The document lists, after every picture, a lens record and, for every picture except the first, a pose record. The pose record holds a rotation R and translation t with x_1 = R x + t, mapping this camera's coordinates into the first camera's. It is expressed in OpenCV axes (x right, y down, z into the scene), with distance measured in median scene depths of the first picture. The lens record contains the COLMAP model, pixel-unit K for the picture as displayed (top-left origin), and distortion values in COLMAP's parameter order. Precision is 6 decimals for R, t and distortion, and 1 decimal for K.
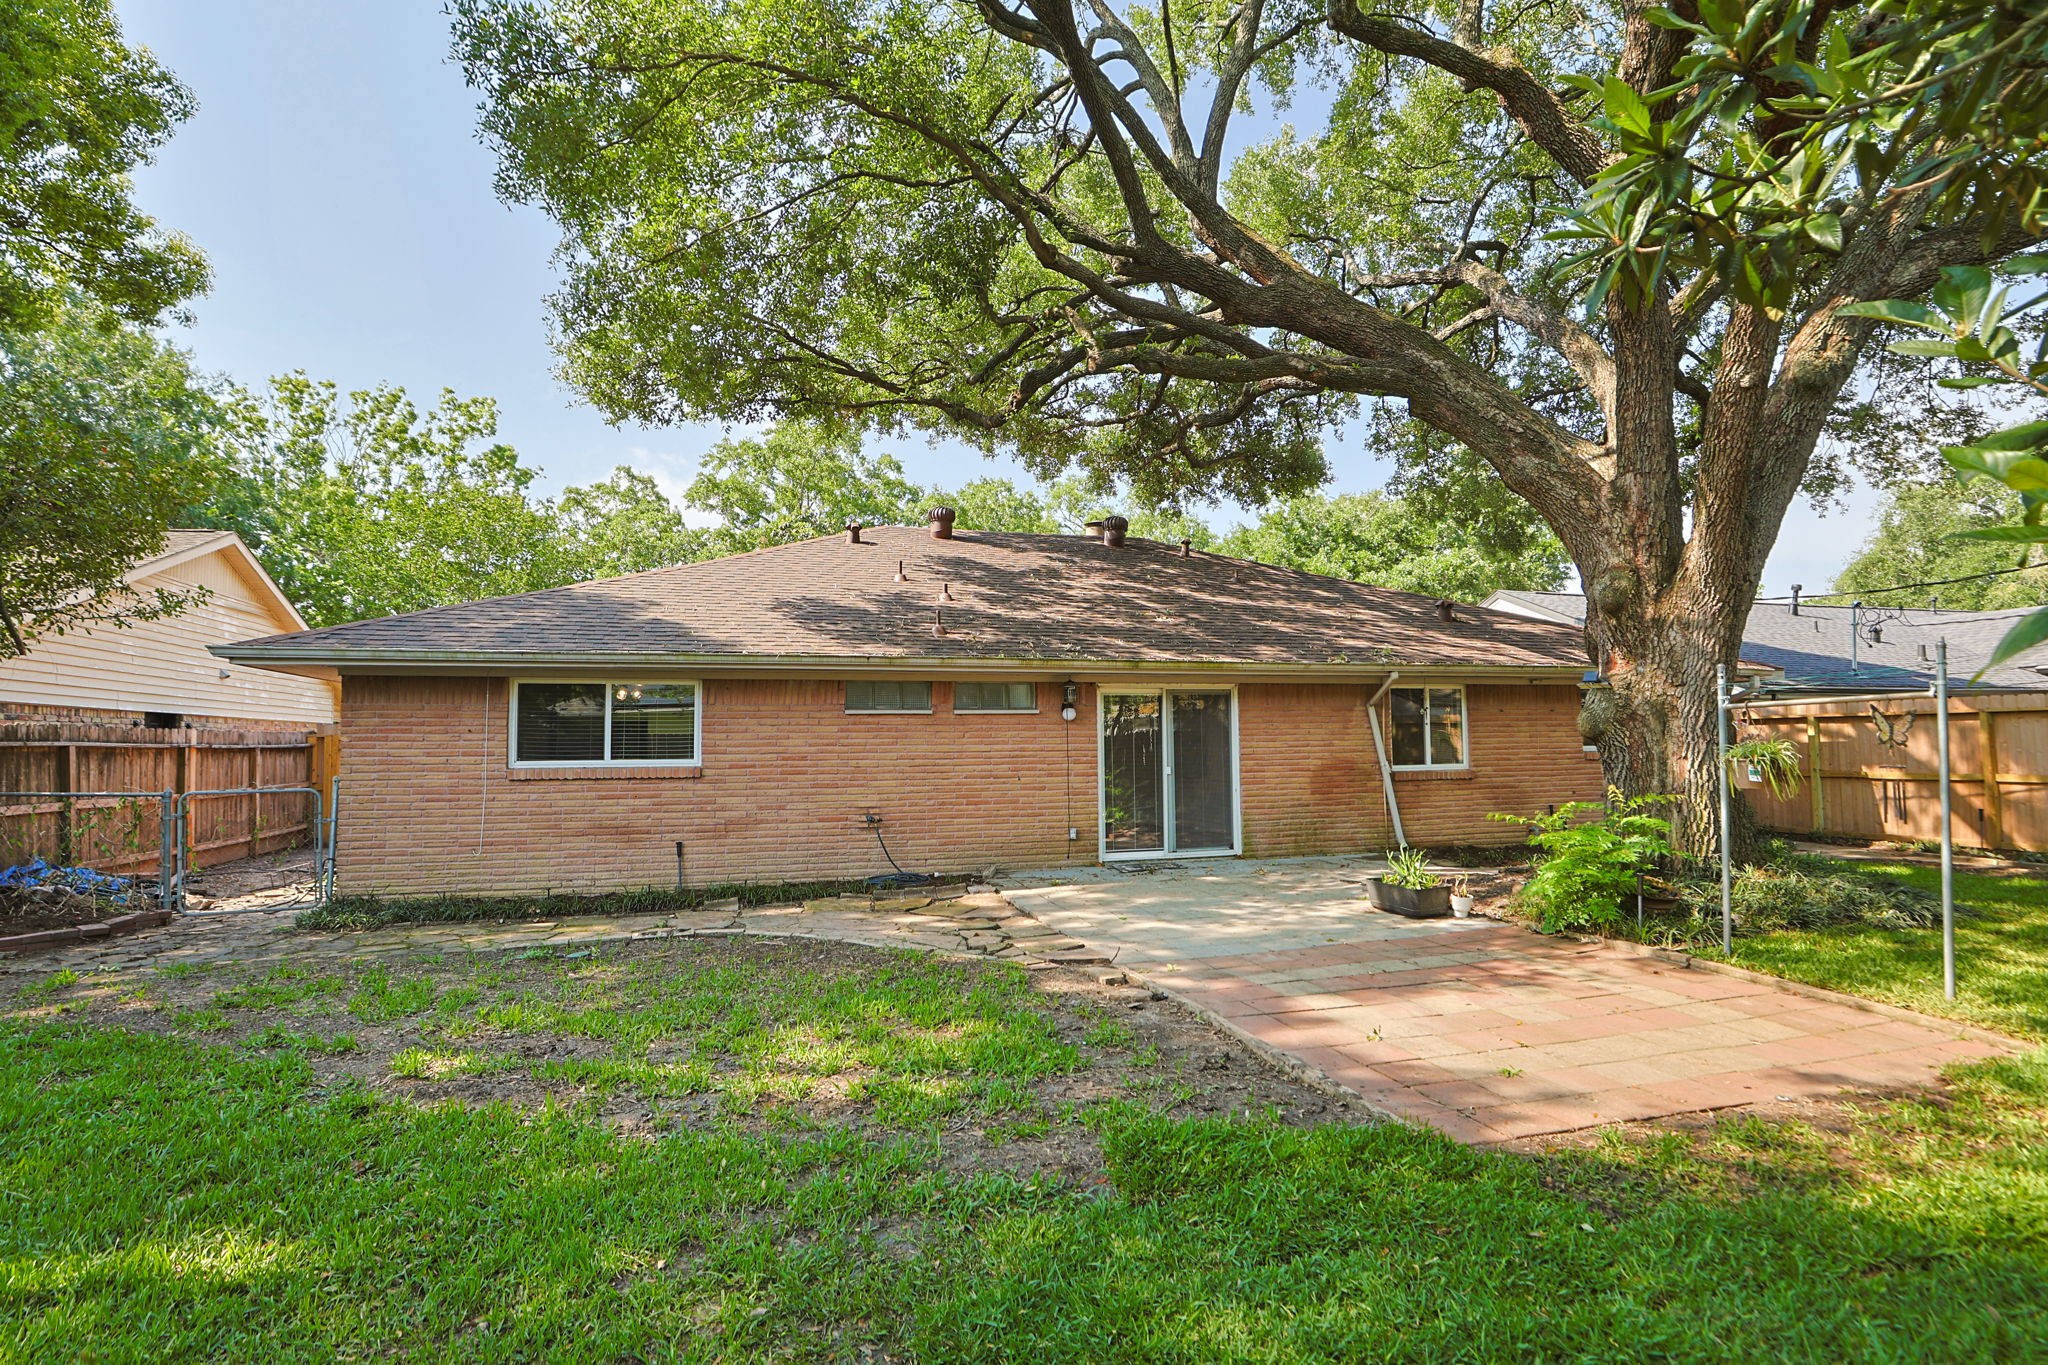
lens RADIAL K [[1020.9, 0, 1024.0], [0, 1020.9, 682.5], [0, 0, 1]] dist [-0.020342, 0.000014]
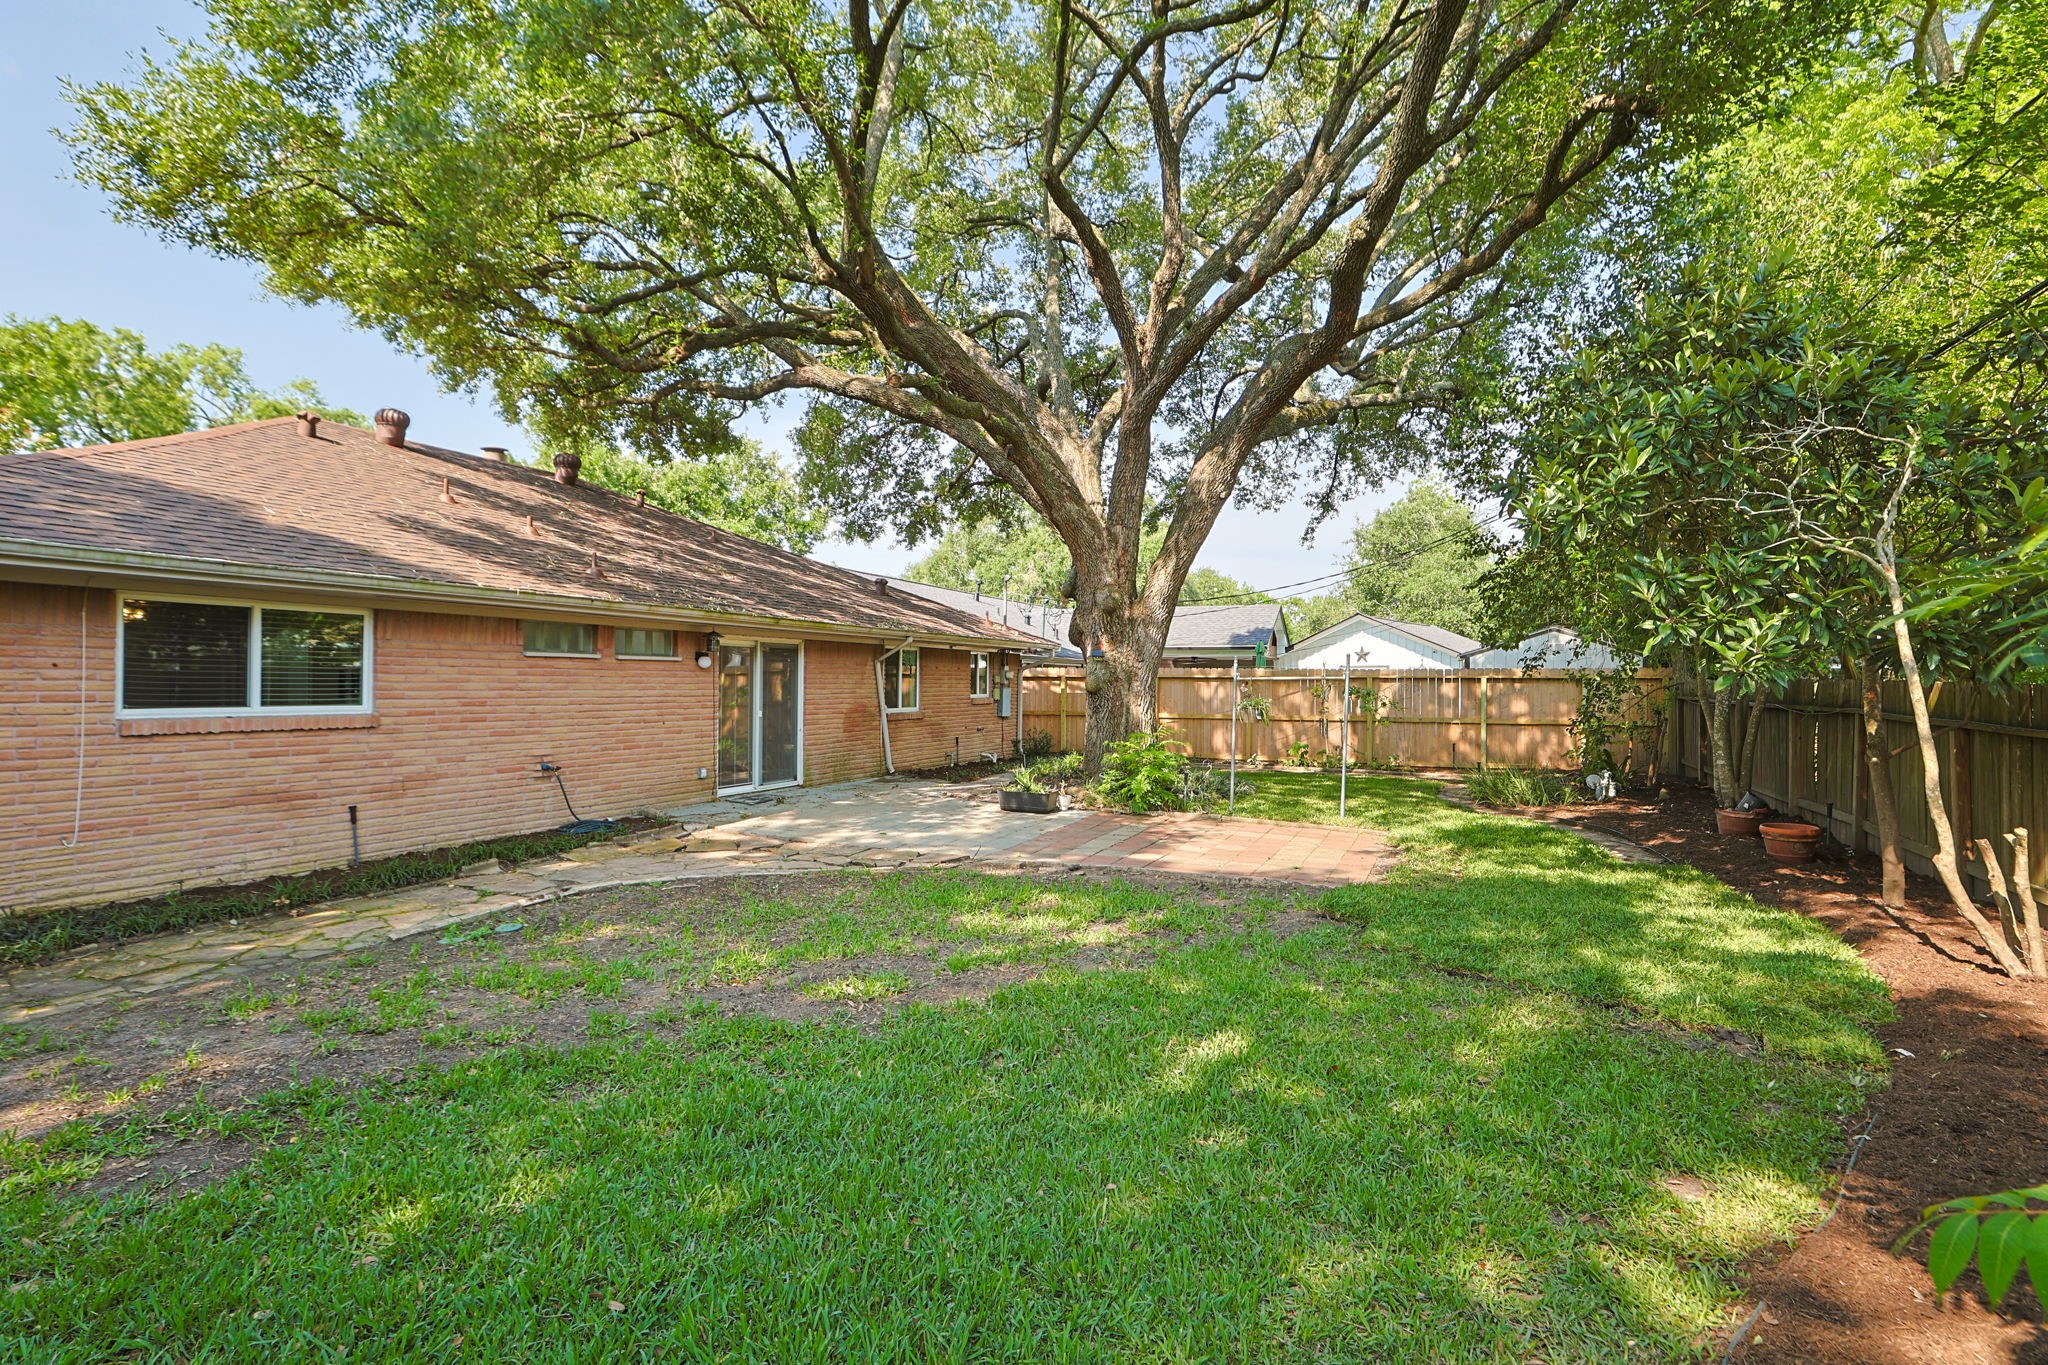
lens RADIAL K [[966.1, 0, 1030.3], [0, 966.1, 684.4], [0, 0, 1]] dist [-0.001110, -0.000144]
pose [[0.661478, 0.014972, 0.749815, -0.550609], [-0.058795, 0.997759, 0.031945, 0.001692], [-0.747656, -0.065216, 0.660876, 0.080670]]
